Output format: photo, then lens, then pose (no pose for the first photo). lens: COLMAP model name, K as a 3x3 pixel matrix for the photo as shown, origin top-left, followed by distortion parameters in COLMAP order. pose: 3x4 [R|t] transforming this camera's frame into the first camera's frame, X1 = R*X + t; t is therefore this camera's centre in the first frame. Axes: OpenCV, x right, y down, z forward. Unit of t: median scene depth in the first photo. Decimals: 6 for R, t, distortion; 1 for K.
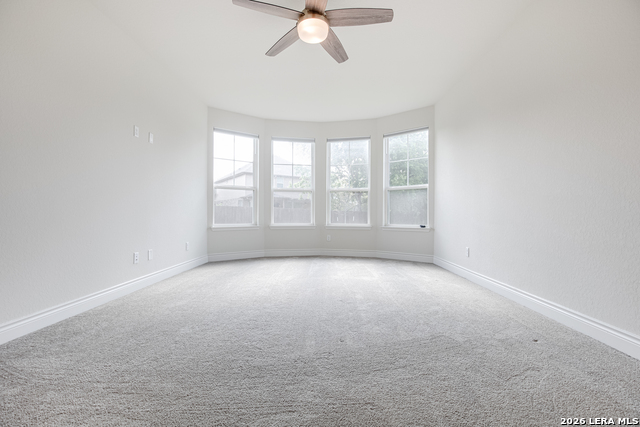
lens RADIAL K [[295.6, 0, 318.9], [0, 295.6, 214.1], [0, 0, 1]] dist [-0.023227, 0.002999]
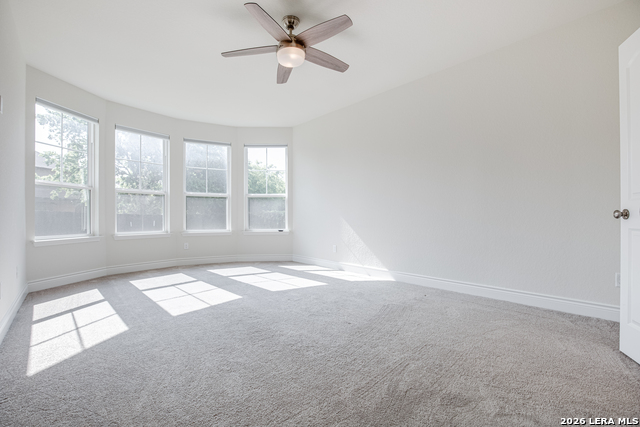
lens RADIAL K [[295.6, 0, 315.0], [0, 295.6, 213.9], [0, 0, 1]] dist [-0.023227, 0.002999]
pose [[0.741041, 0.001561, 0.671457, -0.303655], [0.005541, 0.999949, -0.008441, -0.010212], [-0.671436, 0.009975, 0.740995, 0.053964]]
